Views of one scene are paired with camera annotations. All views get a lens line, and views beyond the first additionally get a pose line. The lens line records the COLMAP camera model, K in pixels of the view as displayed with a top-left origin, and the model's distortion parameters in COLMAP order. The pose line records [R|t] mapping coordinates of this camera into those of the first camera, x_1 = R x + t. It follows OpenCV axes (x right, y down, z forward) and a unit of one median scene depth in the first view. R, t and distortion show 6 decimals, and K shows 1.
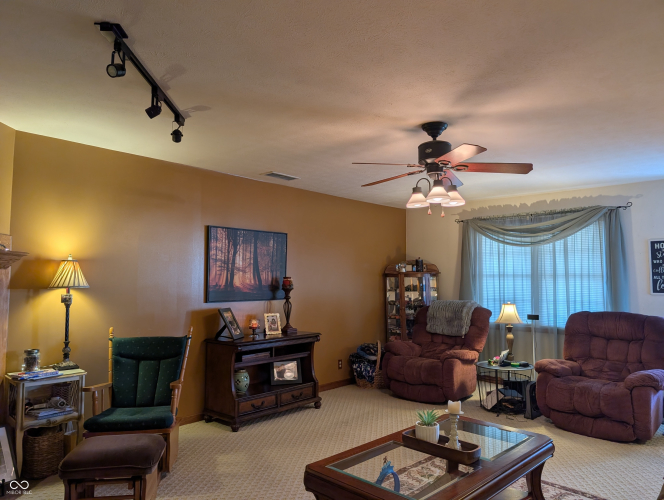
lens RADIAL K [[474.9, 0, 332.0], [0, 474.9, 250.0], [0, 0, 1]] dist [0.026014, -0.000521]
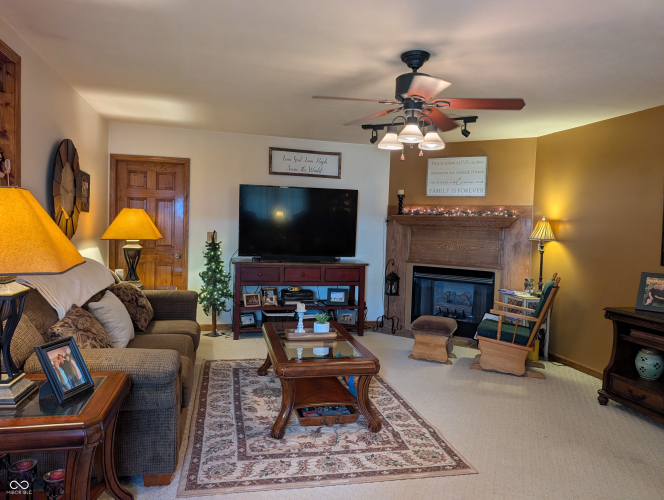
lens RADIAL K [[474.9, 0, 332.0], [0, 474.9, 250.0], [0, 0, 1]] dist [0.026014, -0.000521]
pose [[-0.542685, 0.016013, -0.839783, 0.784422], [0.019522, 0.999789, 0.006448, 0.072289], [0.839709, -0.012895, -0.542883, 1.019126]]
